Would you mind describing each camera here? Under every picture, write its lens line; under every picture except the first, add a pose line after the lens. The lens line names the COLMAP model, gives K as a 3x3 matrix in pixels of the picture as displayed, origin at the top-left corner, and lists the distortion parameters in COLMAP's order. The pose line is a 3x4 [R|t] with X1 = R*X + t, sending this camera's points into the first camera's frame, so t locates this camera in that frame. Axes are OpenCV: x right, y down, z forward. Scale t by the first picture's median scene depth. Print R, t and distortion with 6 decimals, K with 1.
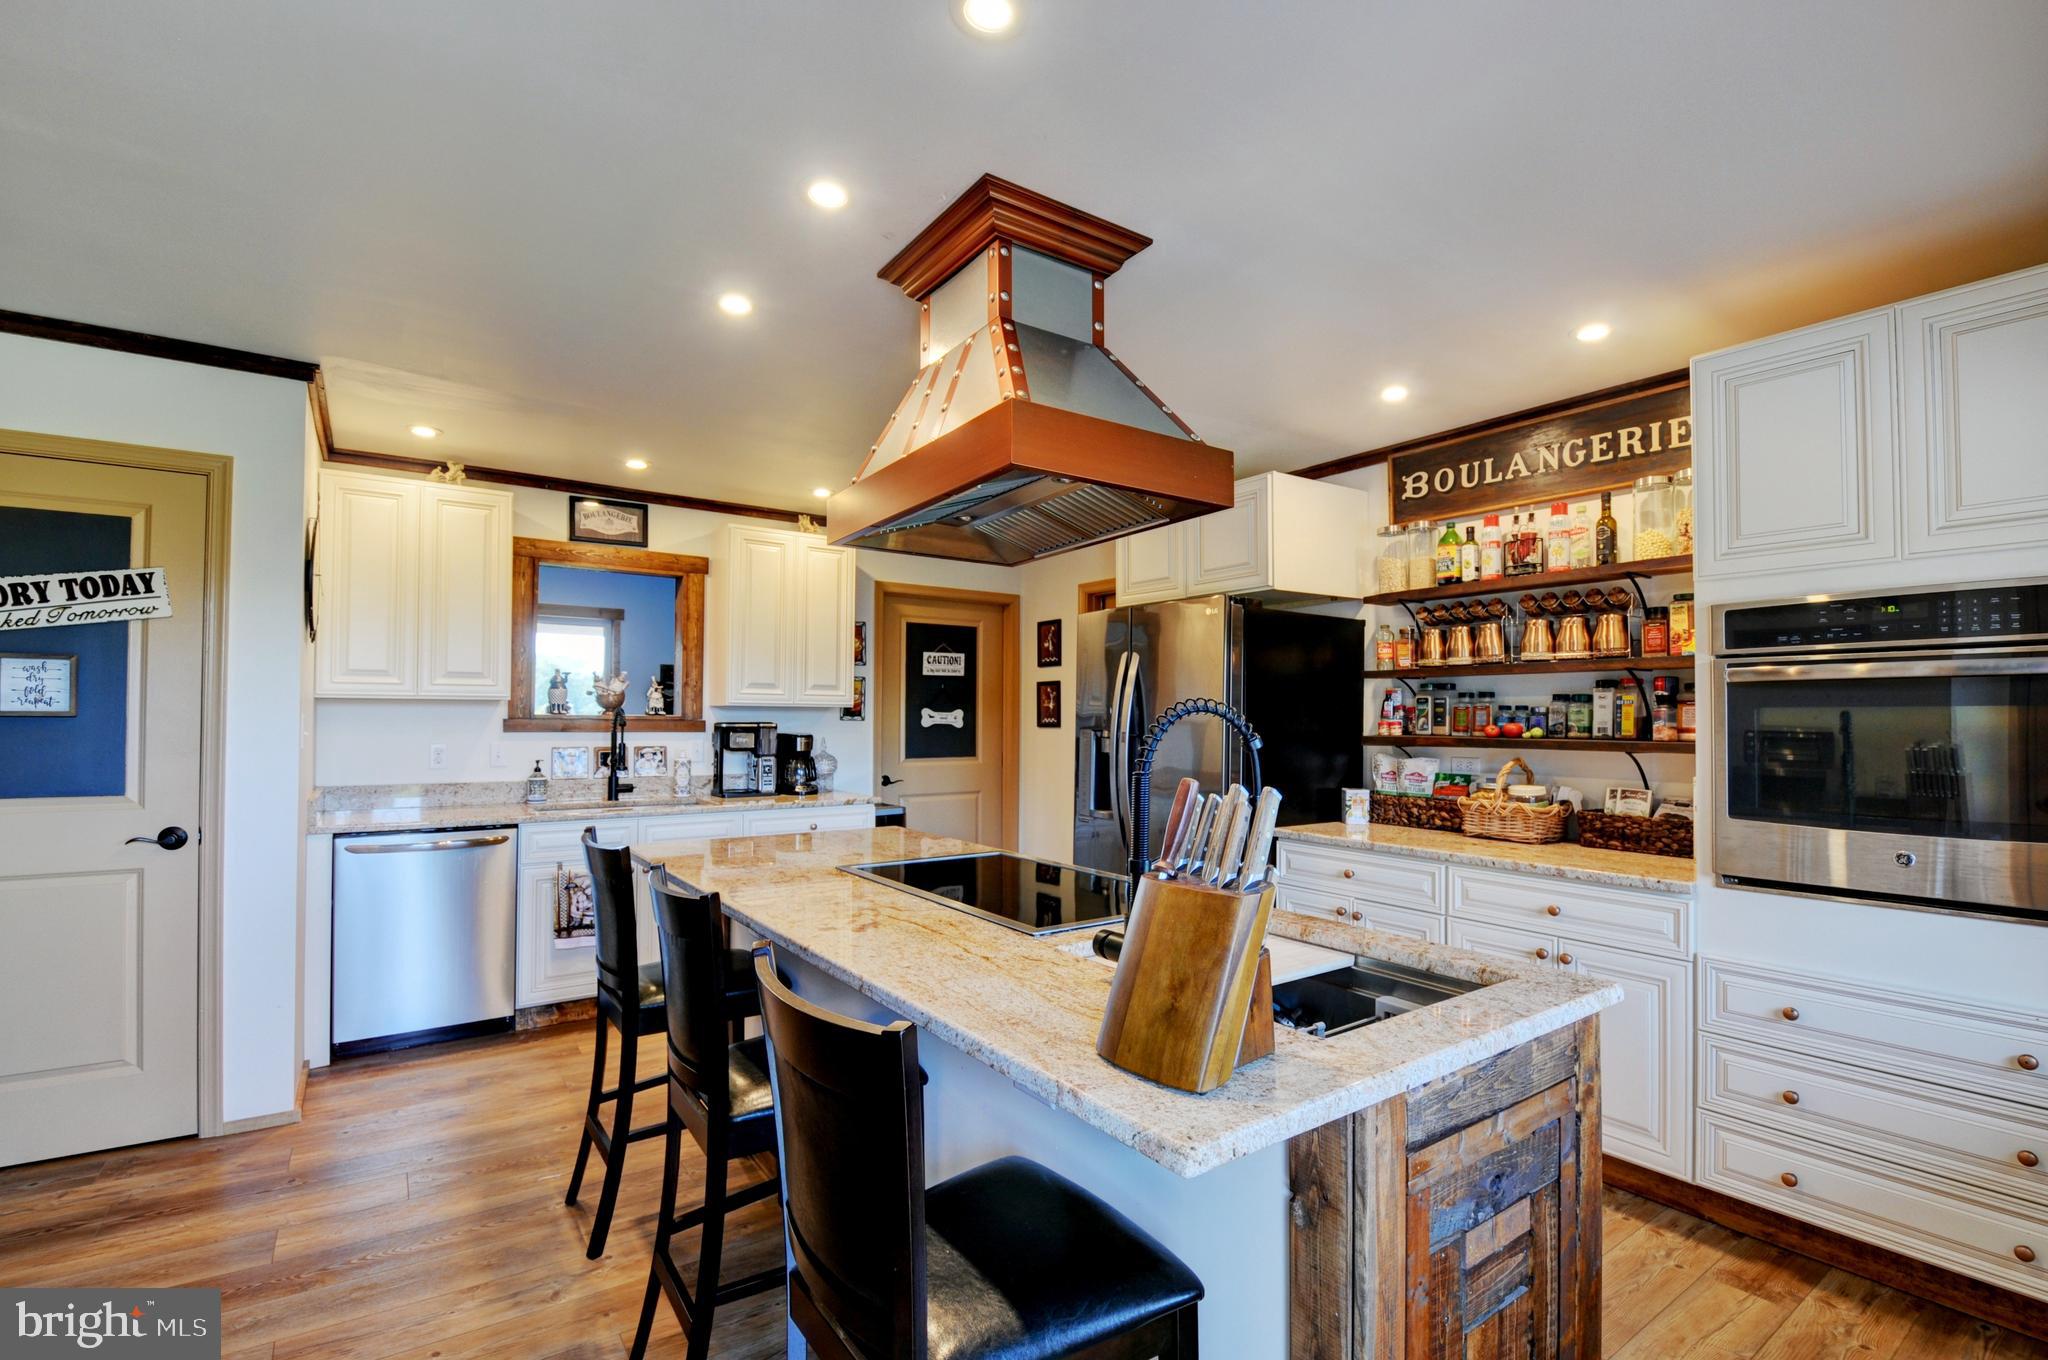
lens RADIAL K [[901.1, 0, 1051.6], [0, 901.1, 701.6], [0, 0, 1]] dist [-0.000168, -0.000247]
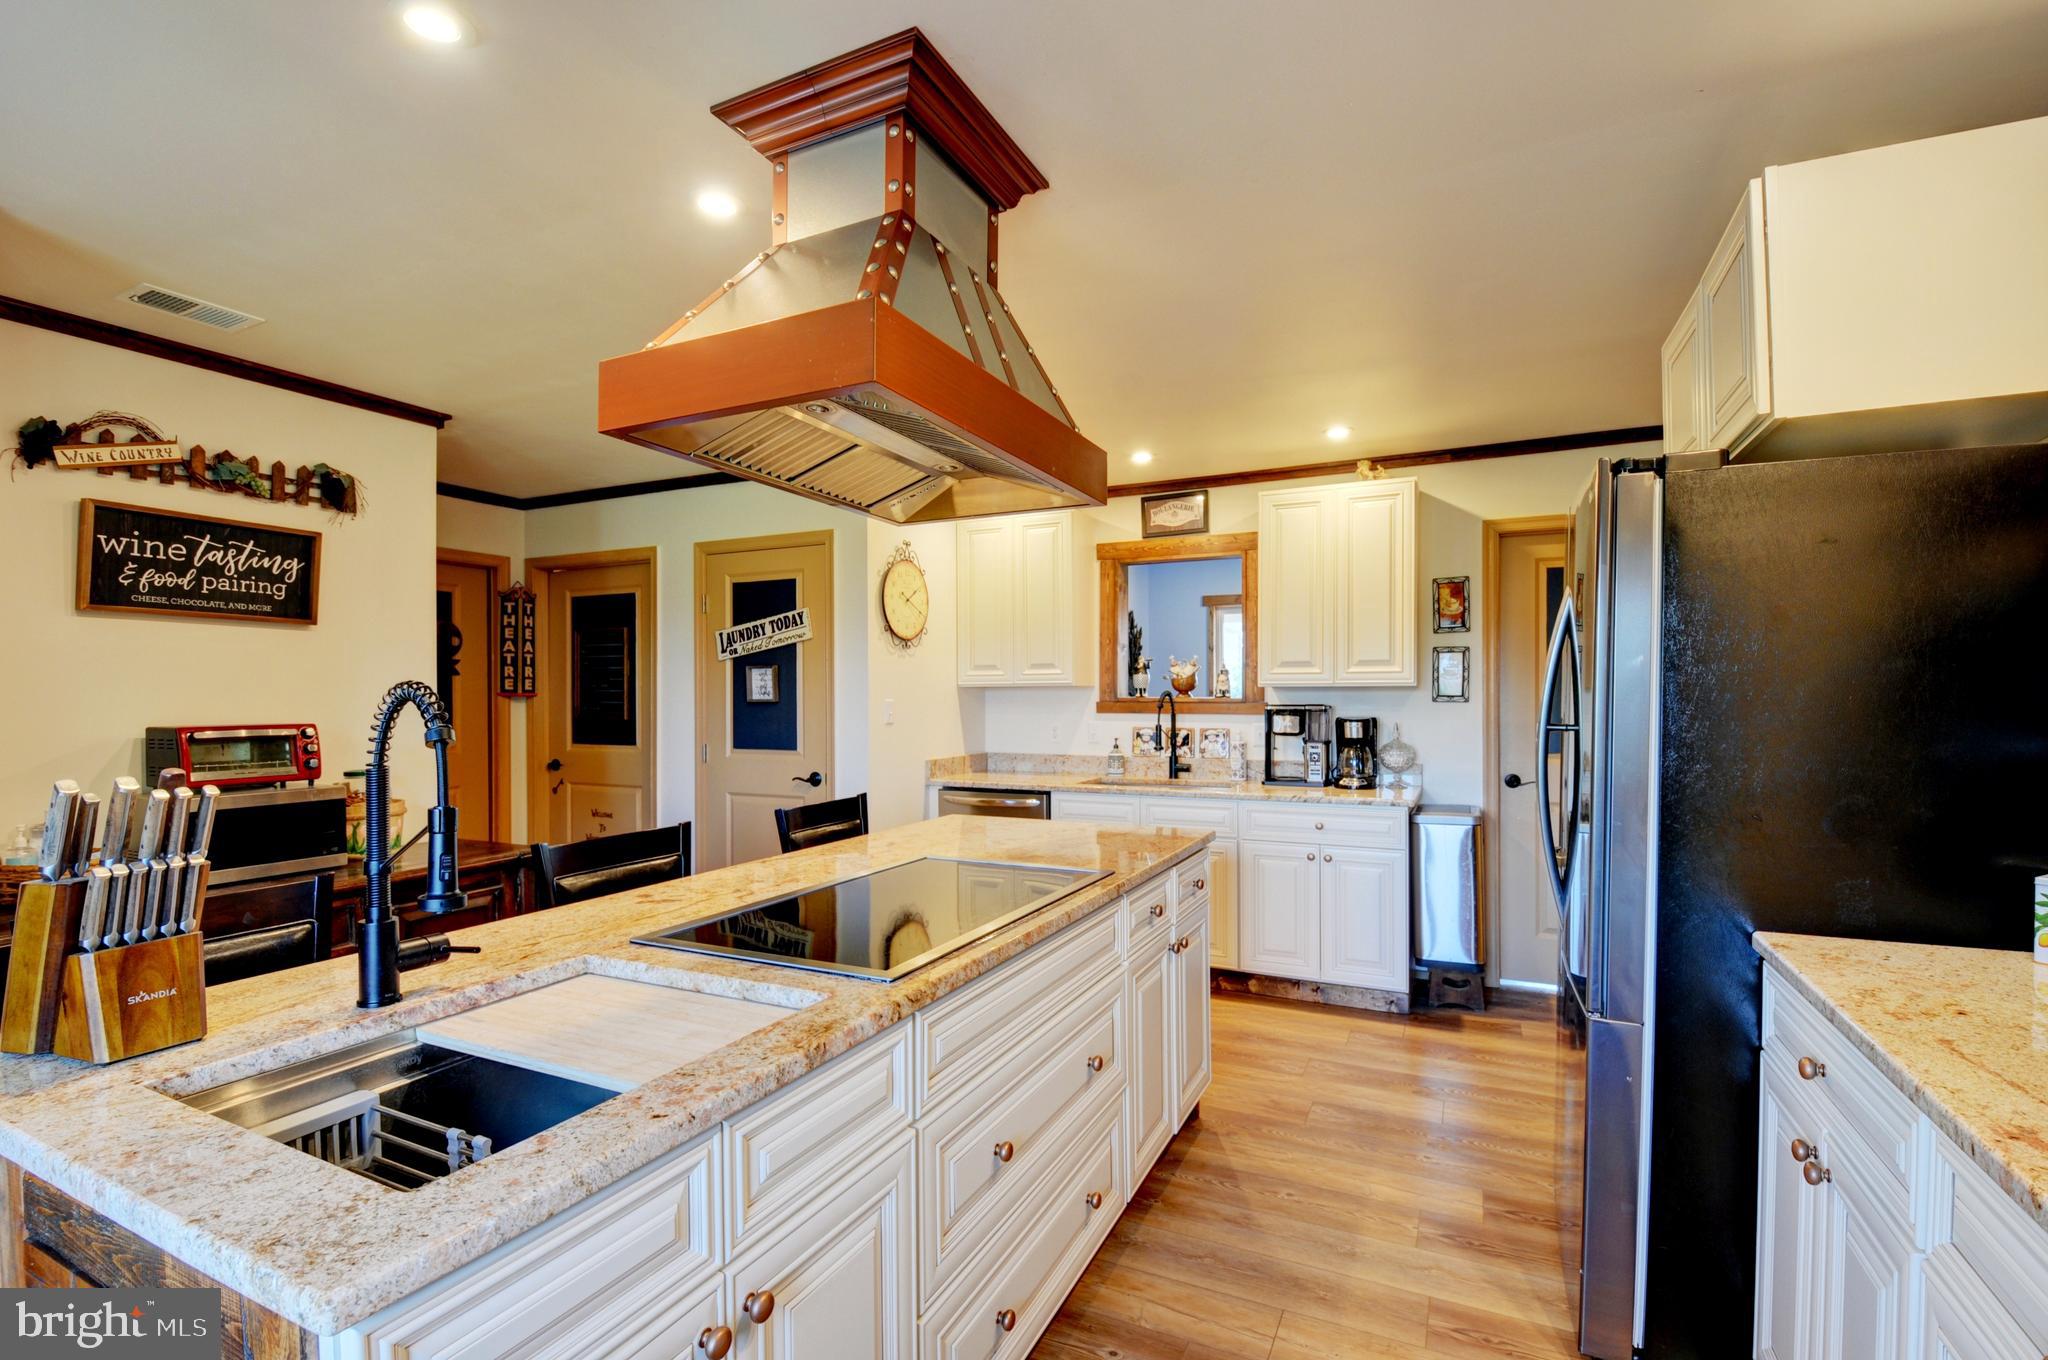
lens RADIAL K [[925.7, 0, 1030.8], [0, 925.7, 708.6], [0, 0, 1]] dist [0.039497, 0.000068]
pose [[0.499743, 0.006618, -0.866148, 0.361004], [0.021882, 0.999555, 0.020263, 0.001946], [0.865897, -0.029080, 0.499376, 0.306744]]
